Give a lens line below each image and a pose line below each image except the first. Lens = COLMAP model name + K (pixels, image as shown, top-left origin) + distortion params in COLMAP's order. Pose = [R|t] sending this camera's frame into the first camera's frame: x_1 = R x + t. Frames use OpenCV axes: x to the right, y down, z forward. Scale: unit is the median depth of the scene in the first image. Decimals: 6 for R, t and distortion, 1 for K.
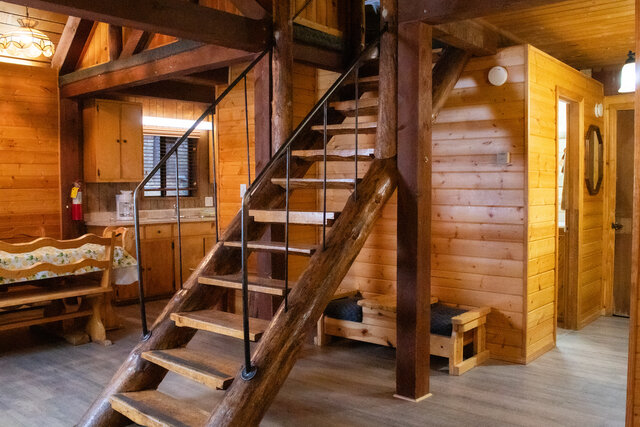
lens RADIAL K [[580.2, 0, 320.0], [0, 580.2, 213.5], [0, 0, 1]] dist [-0.148918, 0.090817]
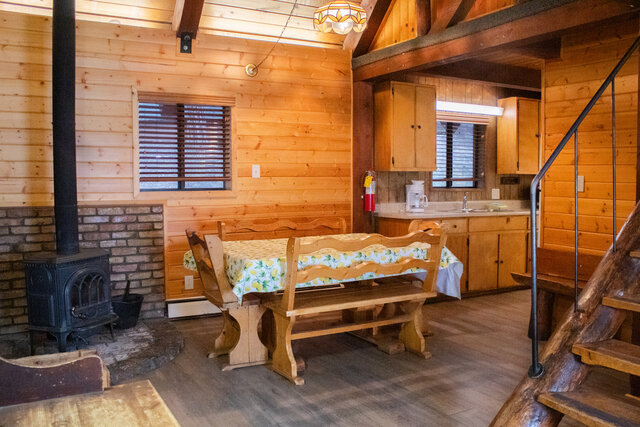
lens RADIAL K [[548.9, 0, 320.0], [0, 548.9, 213.5], [0, 0, 1]] dist [-0.130602, 0.001511]
pose [[0.932305, 0.032735, -0.360189, -0.177524], [-0.025404, 0.999363, 0.025070, -0.004959], [0.360780, -0.014223, 0.932543, 0.122147]]
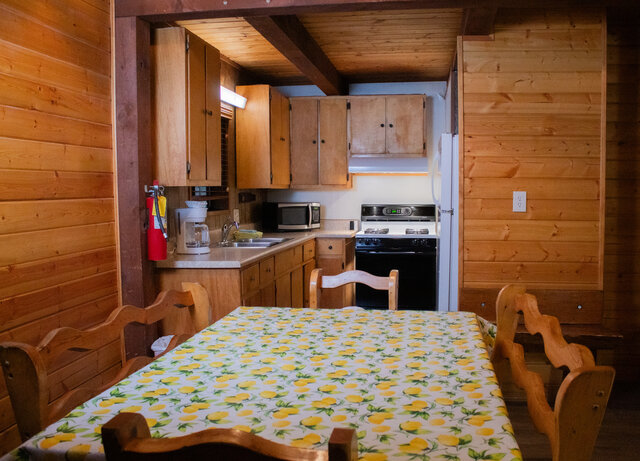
lens RADIAL K [[581.2, 0, 320.0], [0, 581.2, 230.5], [0, 0, 1]] dist [-0.085129, -0.003196]
pose [[0.858703, -0.034005, 0.511345, -0.566125], [0.024016, 0.999370, 0.026128, -0.024610], [-0.511911, -0.010156, 0.858978, 0.472888]]
